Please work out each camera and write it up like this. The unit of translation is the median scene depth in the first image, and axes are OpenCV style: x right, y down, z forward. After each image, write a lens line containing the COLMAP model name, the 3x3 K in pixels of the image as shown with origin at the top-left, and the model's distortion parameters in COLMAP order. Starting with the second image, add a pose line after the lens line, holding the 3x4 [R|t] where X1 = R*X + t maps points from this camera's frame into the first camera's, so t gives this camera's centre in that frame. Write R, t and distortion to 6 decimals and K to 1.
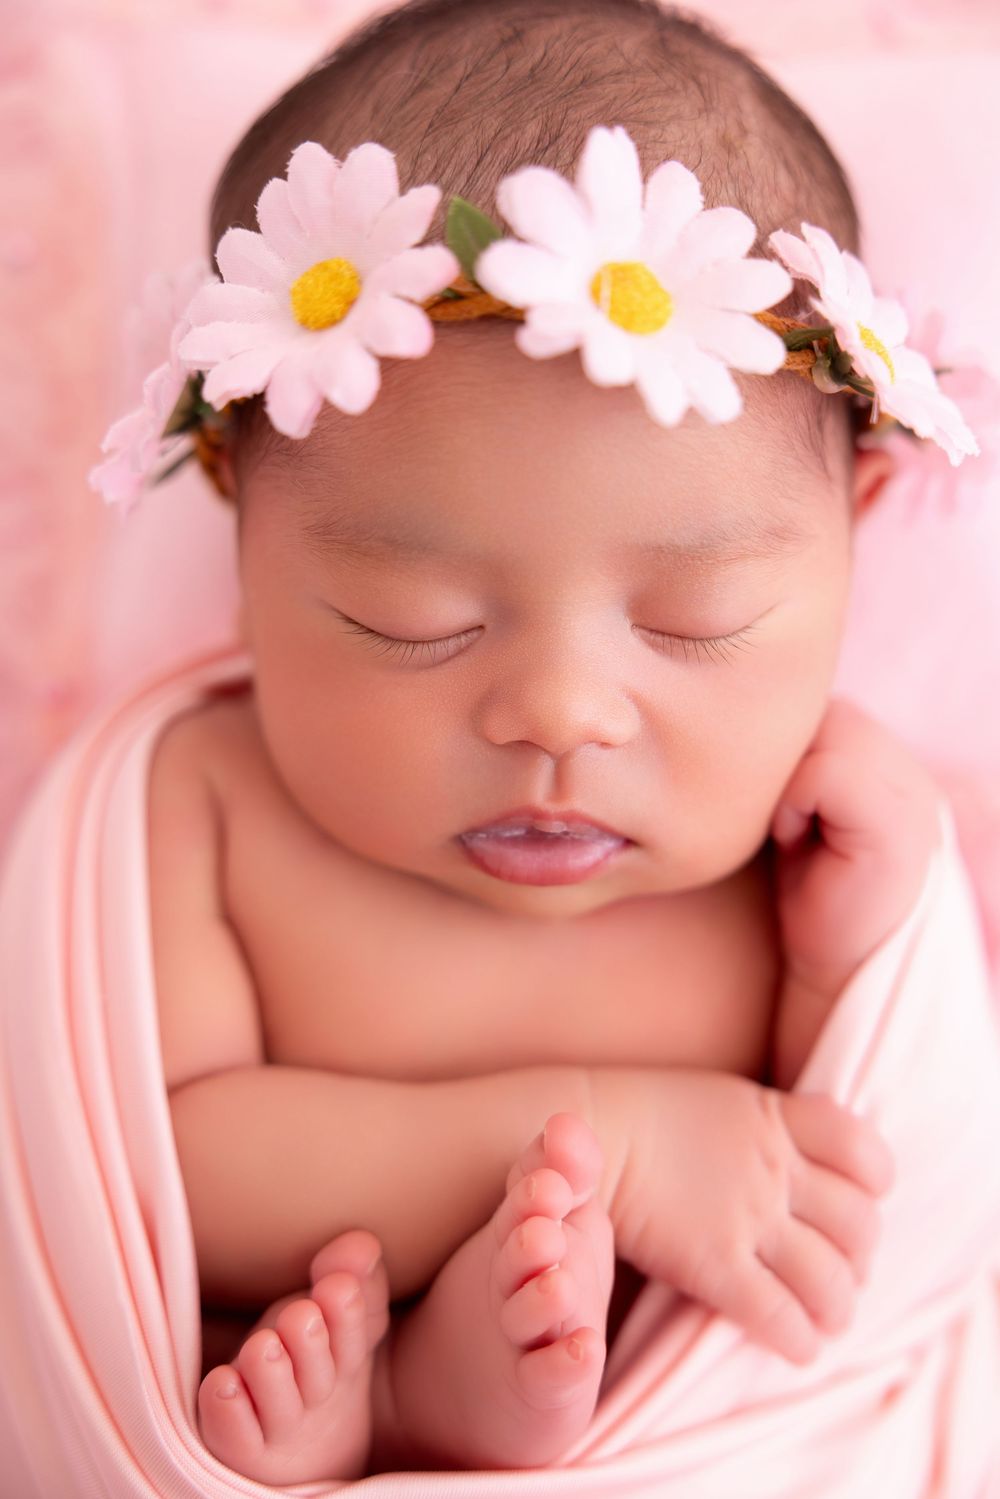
lens RADIAL K [[2120.0, 0, 500.0], [0, 2120.0, 749.5], [0, 0, 1]] dist [0.000163, 0.020629]
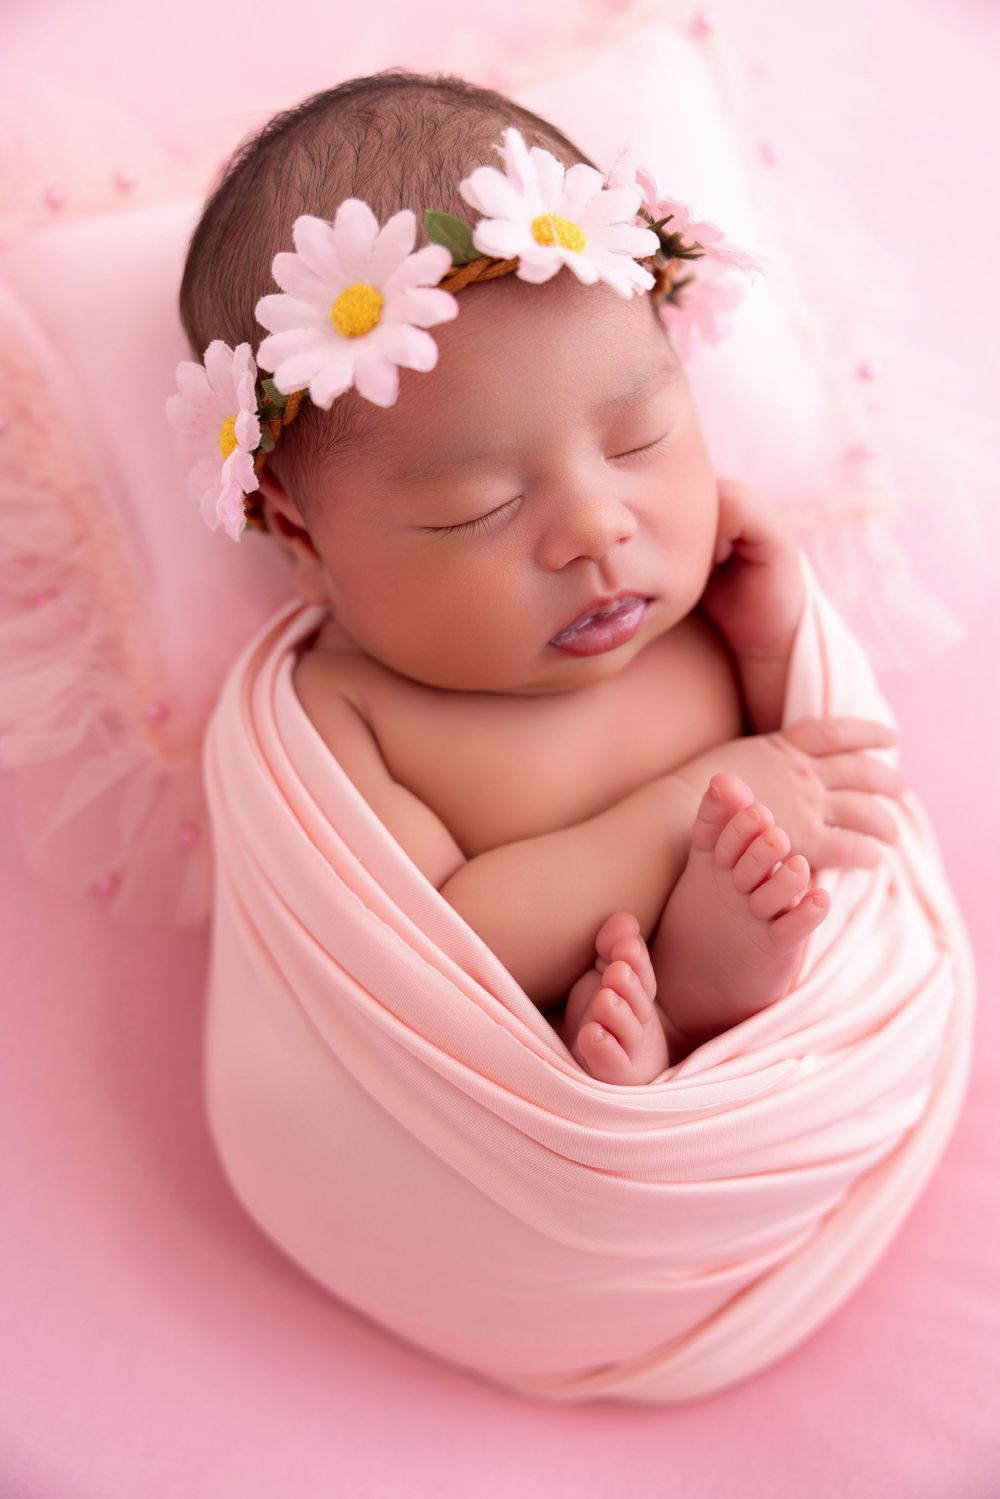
lens RADIAL K [[1566.6, 0, 500.0], [0, 1566.6, 749.5], [0, 0, 1]] dist [0.009949, 0.003154]
pose [[0.868210, -0.412264, 0.276134, -0.394624], [0.414942, 0.908386, 0.051563, 0.039107], [-0.272094, 0.069812, 0.959735, -0.025120]]
